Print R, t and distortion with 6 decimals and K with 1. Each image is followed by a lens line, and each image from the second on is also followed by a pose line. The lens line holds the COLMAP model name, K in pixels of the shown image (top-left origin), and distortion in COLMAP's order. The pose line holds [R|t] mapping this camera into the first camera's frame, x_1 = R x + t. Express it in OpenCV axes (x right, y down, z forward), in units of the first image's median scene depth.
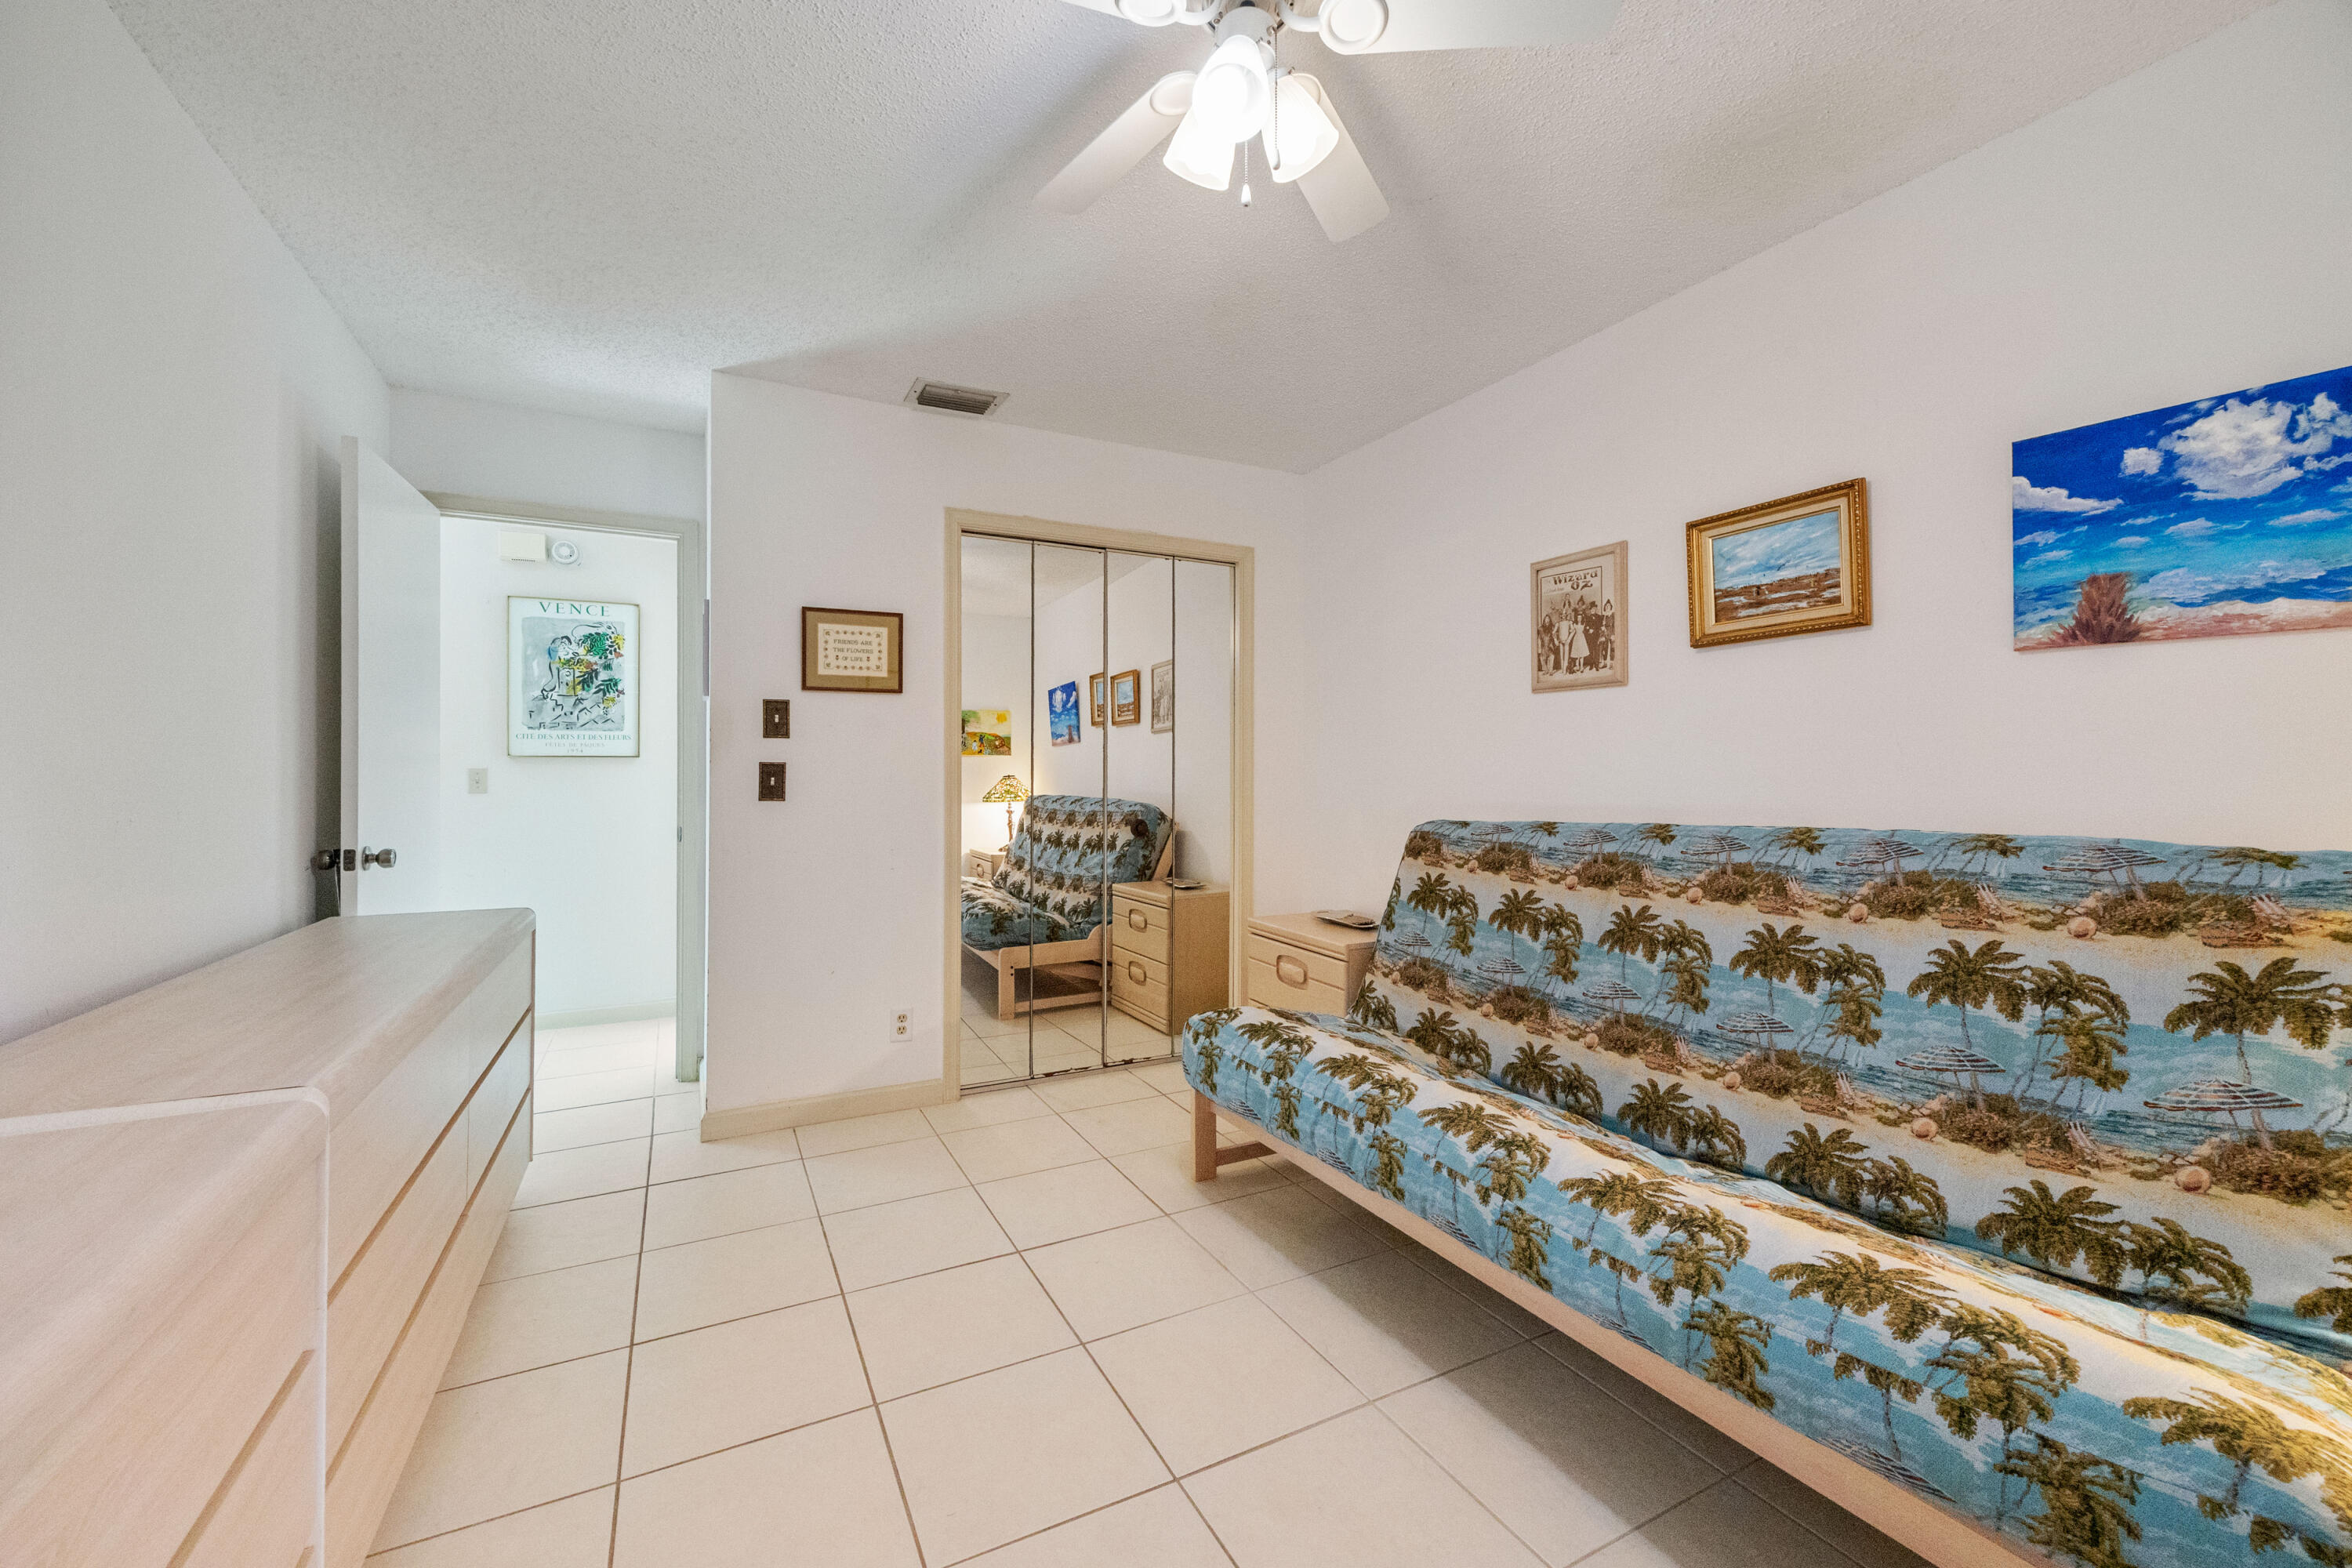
lens RADIAL K [[915.0, 0, 1161.2], [0, 915.0, 770.6], [0, 0, 1]] dist [-0.004652, 0.000498]
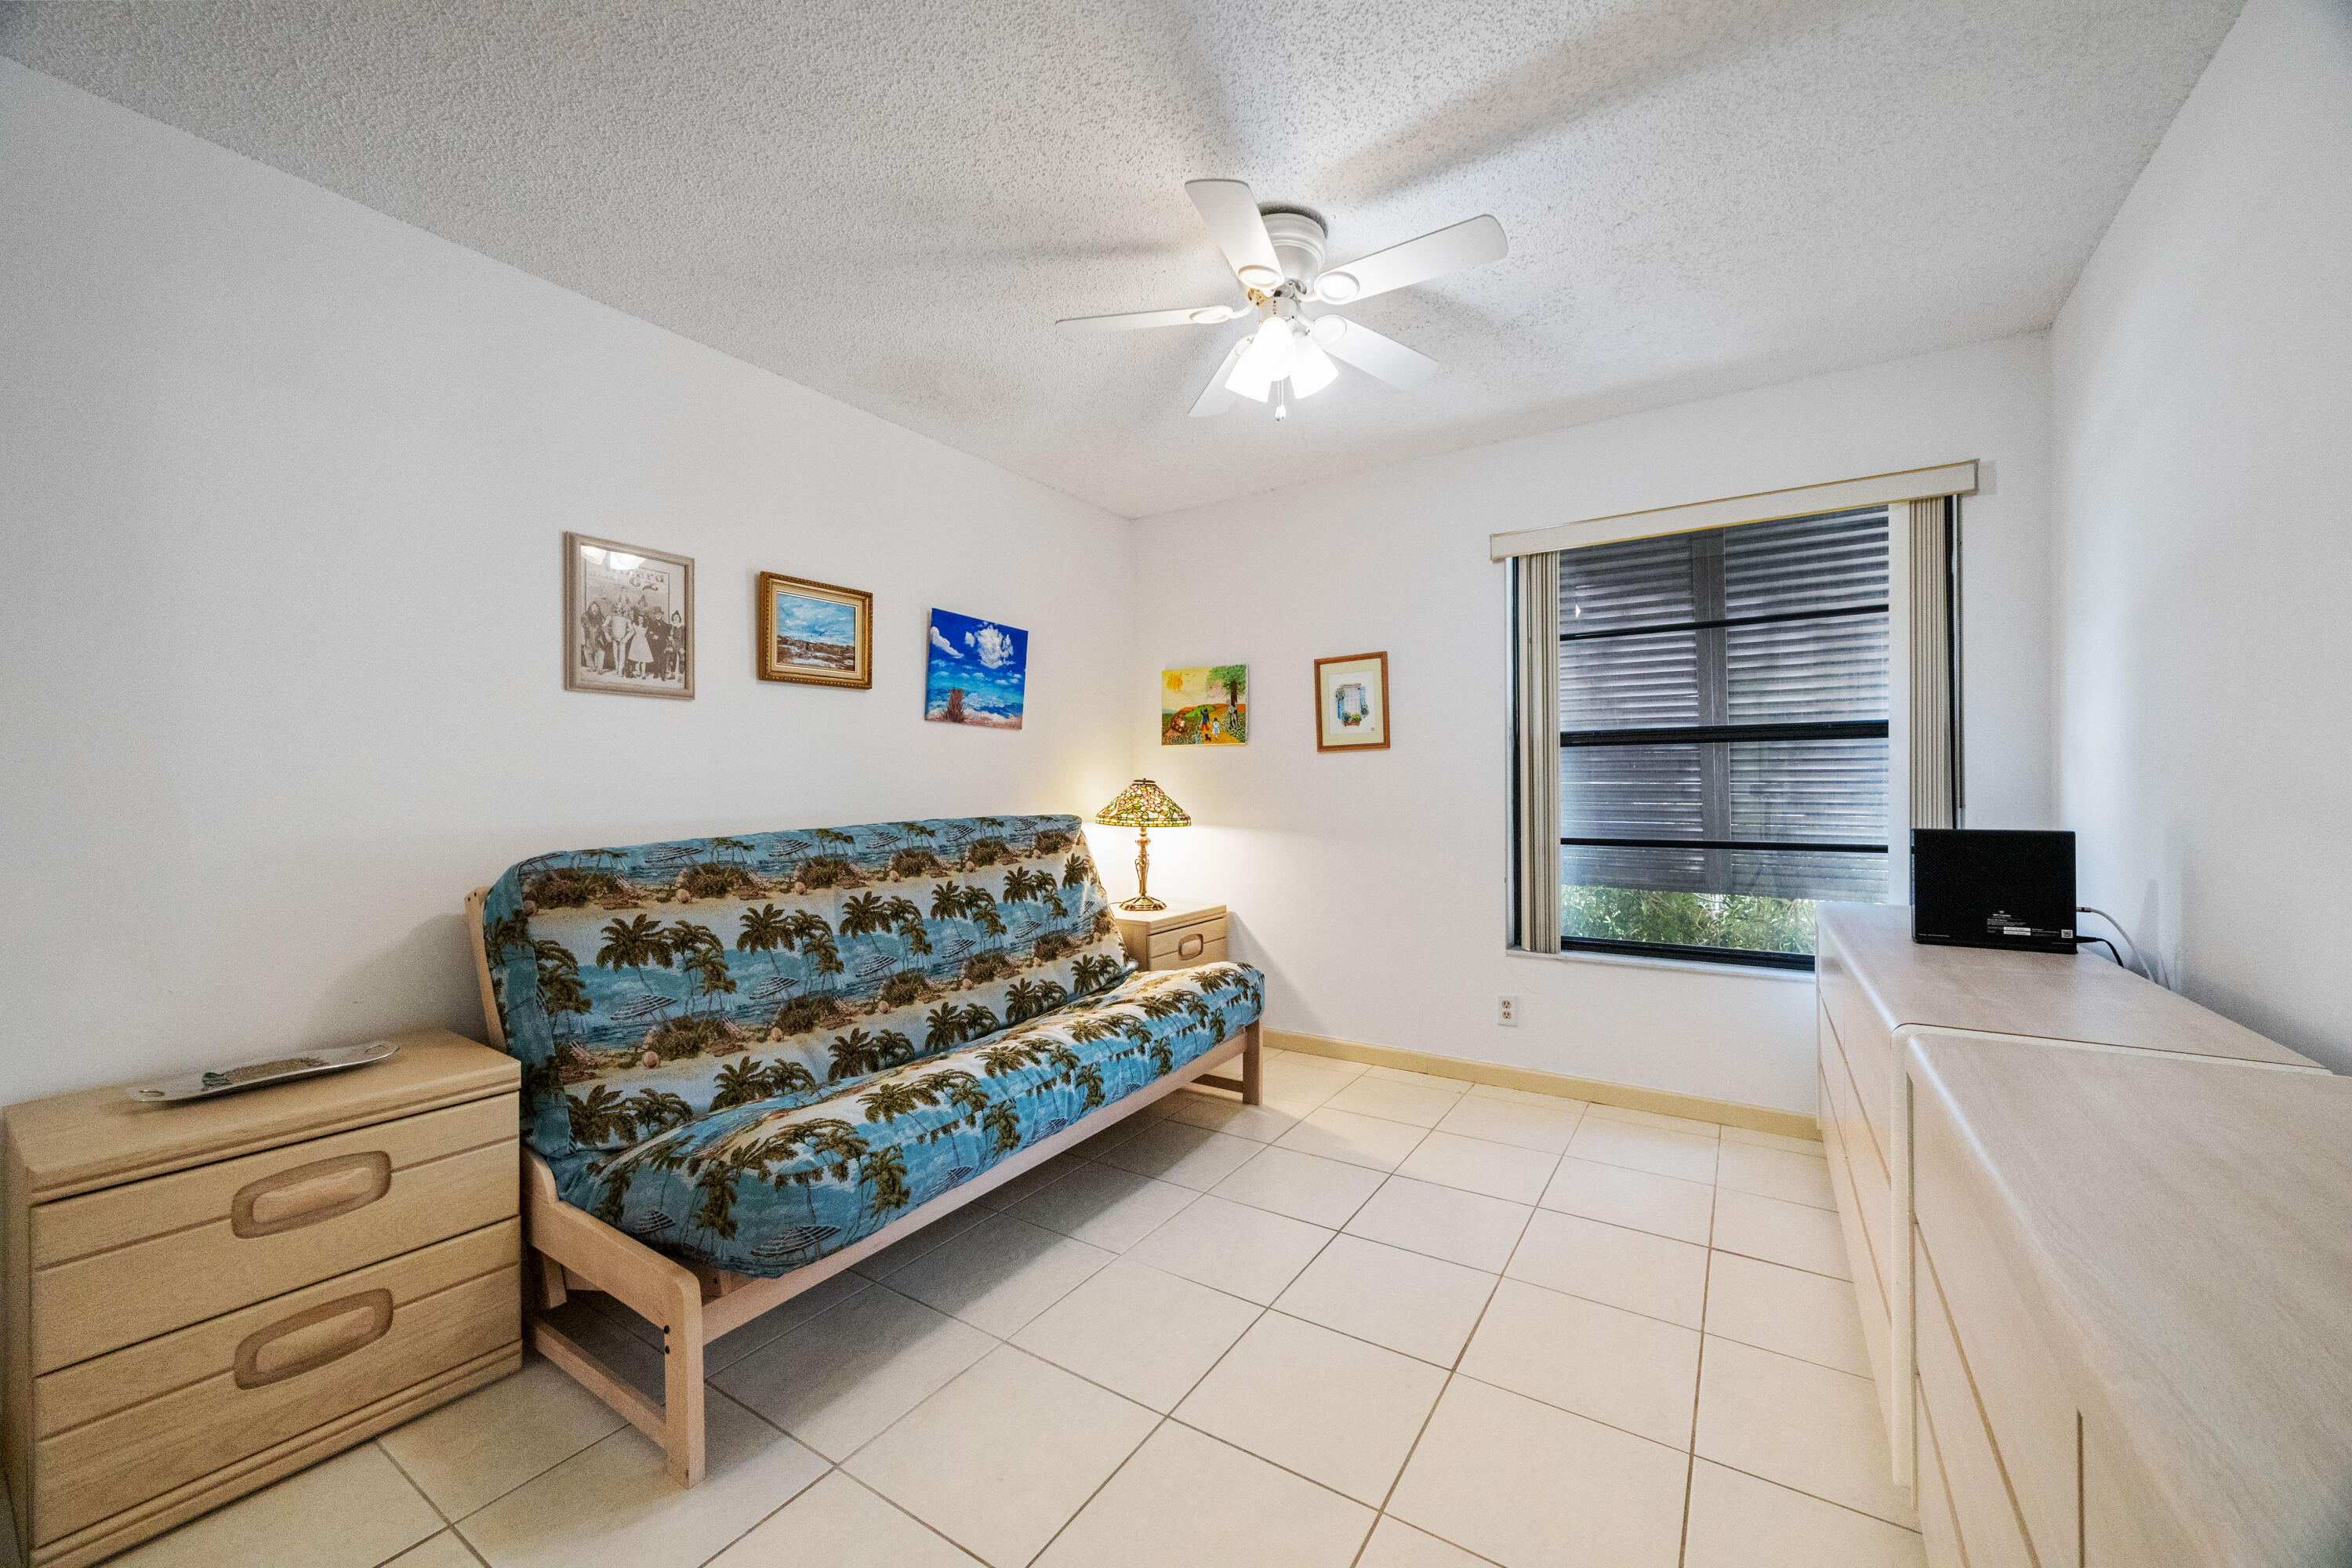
lens RADIAL K [[915.0, 0, 1159.9], [0, 915.0, 783.0], [0, 0, 1]] dist [-0.004652, 0.000498]
pose [[-0.489816, 0.002494, 0.871822, -0.747440], [0.000242, 0.999996, -0.002725, 0.001160], [-0.871826, -0.001124, -0.489815, 1.238433]]
